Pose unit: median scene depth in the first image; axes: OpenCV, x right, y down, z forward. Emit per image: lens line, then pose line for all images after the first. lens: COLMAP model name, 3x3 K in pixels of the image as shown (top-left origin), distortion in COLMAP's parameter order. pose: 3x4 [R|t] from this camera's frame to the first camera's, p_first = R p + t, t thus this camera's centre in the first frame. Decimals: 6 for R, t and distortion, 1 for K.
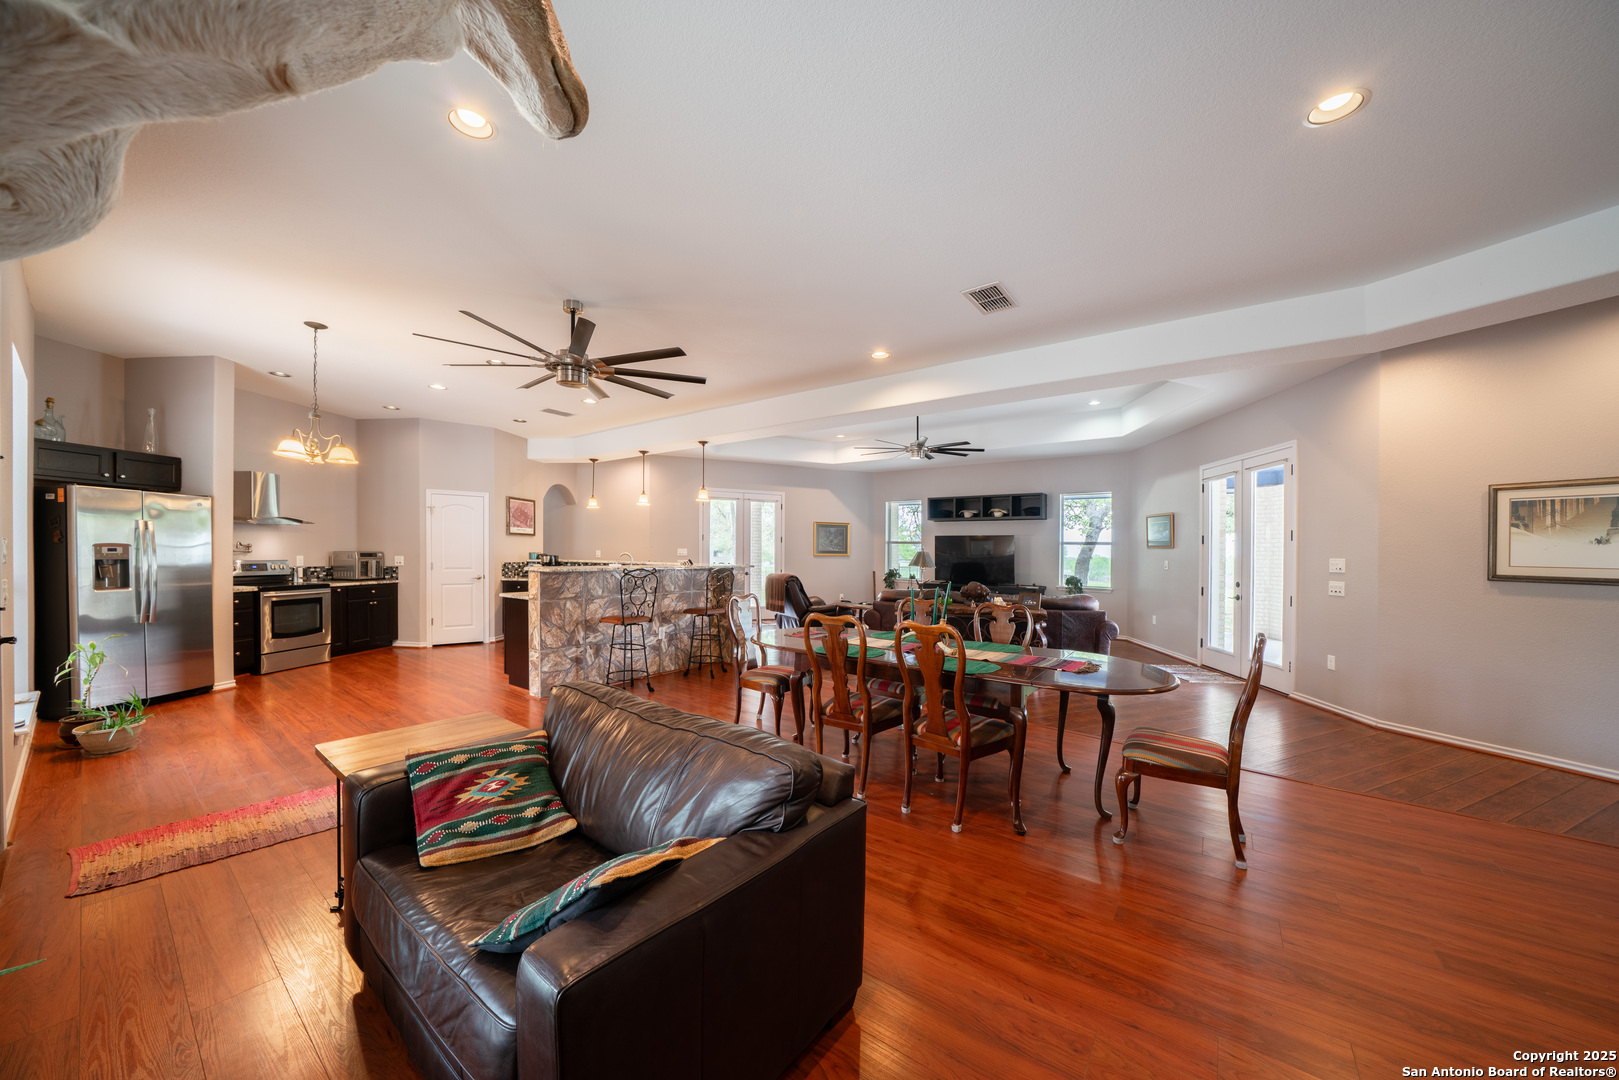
lens RADIAL K [[566.7, 0, 815.4], [0, 566.7, 561.0], [0, 0, 1]] dist [-0.021787, -0.000339]
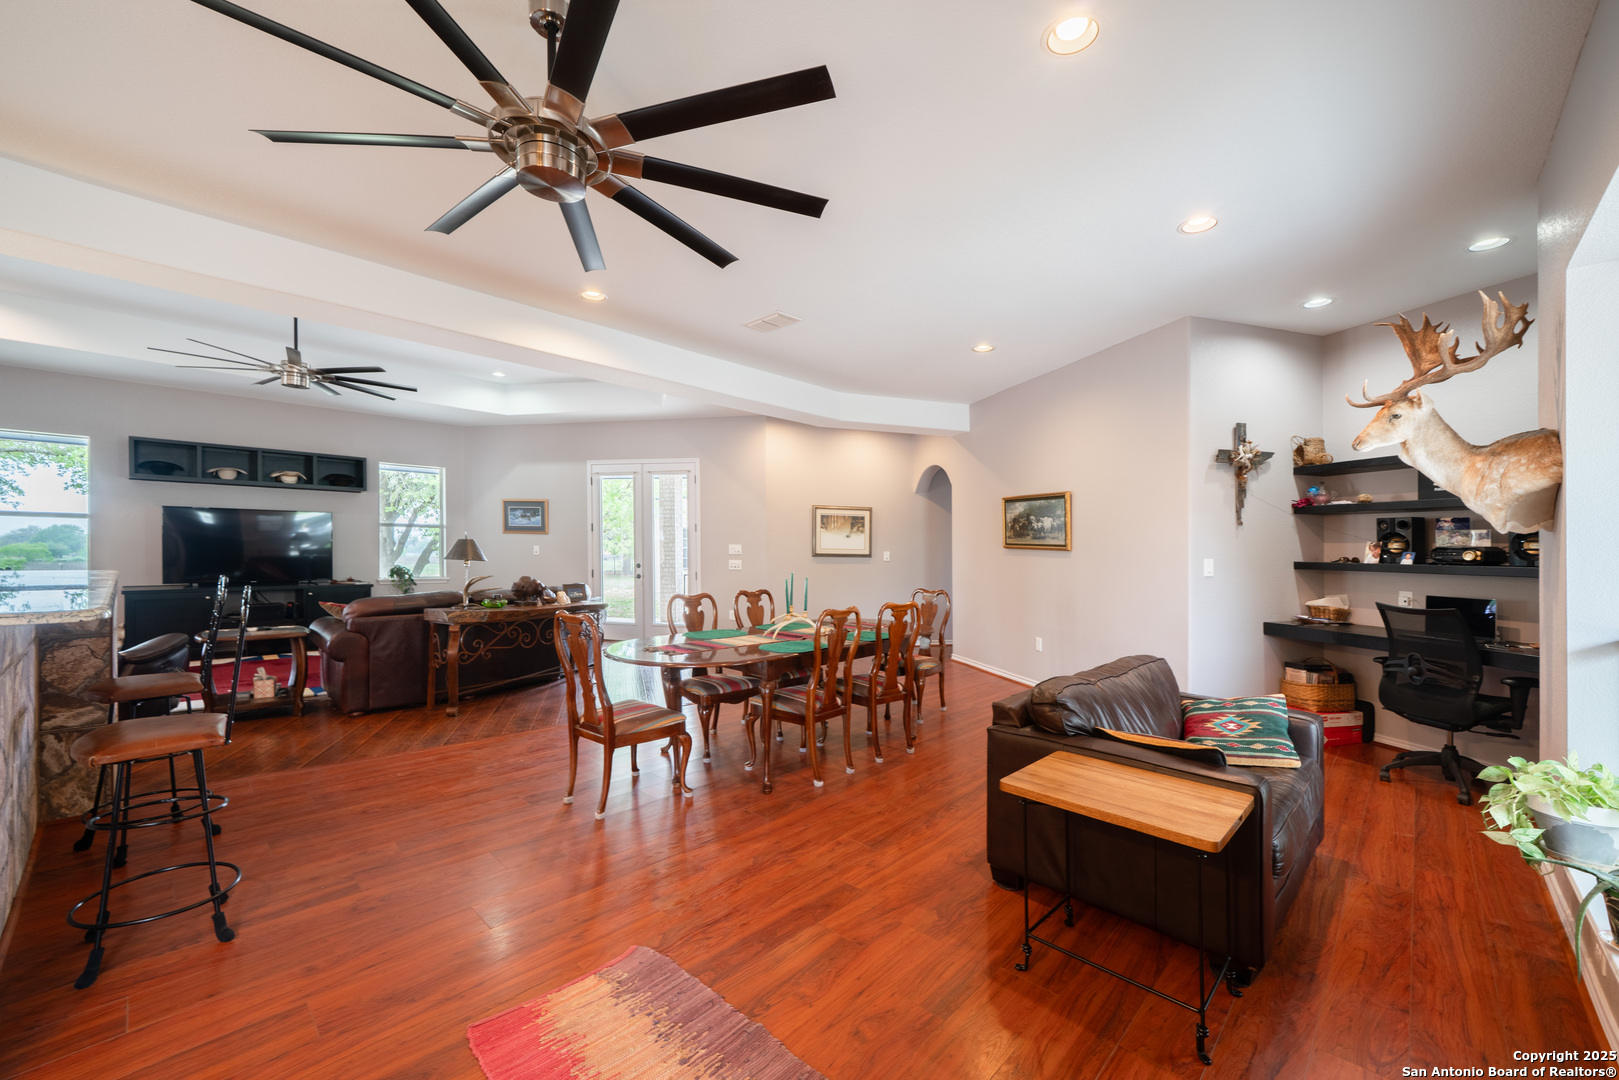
lens RADIAL K [[633.6, 0, 821.0], [0, 633.6, 556.0], [0, 0, 1]] dist [-0.001998, -0.000205]
pose [[0.121931, -0.029772, 0.992092, -0.542319], [0.003424, 0.999557, 0.029575, -0.017927], [-0.992533, -0.000209, 0.121978, 0.421841]]
